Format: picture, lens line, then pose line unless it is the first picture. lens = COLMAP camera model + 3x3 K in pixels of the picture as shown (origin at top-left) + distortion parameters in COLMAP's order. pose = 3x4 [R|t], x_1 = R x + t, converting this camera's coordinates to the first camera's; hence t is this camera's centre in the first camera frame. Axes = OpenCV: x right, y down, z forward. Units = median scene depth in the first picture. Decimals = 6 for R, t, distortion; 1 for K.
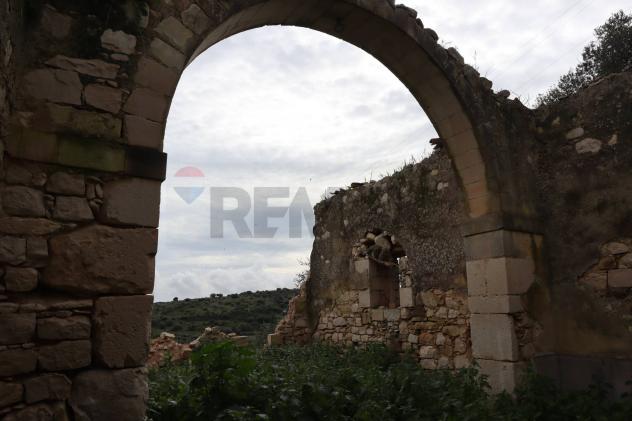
lens RADIAL K [[437.8, 0, 315.5], [0, 437.8, 215.4], [0, 0, 1]] dist [-0.129270, 0.086038]
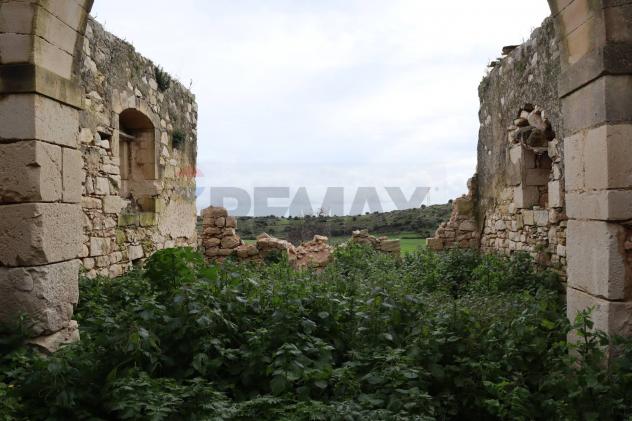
lens RADIAL K [[437.8, 0, 315.5], [0, 437.8, 215.4], [0, 0, 1]] dist [-0.129270, 0.086038]
pose [[0.814468, -0.000517, -0.580208, 0.263093], [0.129628, 0.974885, 0.181097, 0.037928], [0.565542, -0.222709, 0.794080, 0.178741]]
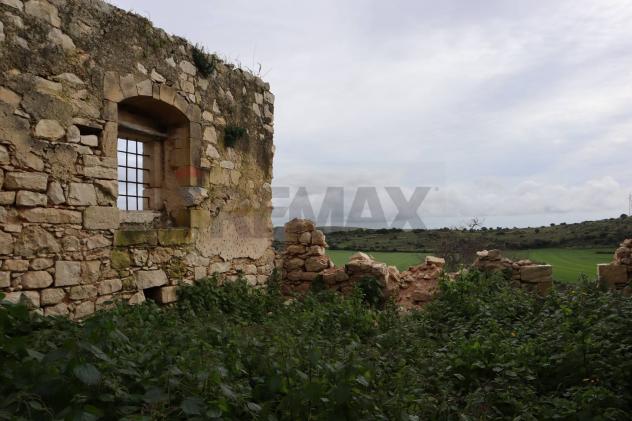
lens RADIAL K [[437.8, 0, 315.5], [0, 437.8, 215.4], [0, 0, 1]] dist [-0.129270, 0.086038]
pose [[0.530237, -0.031100, -0.847279, 0.191805], [0.196573, 0.976607, 0.087170, 0.101976], [0.824747, -0.212773, 0.523946, 0.468819]]
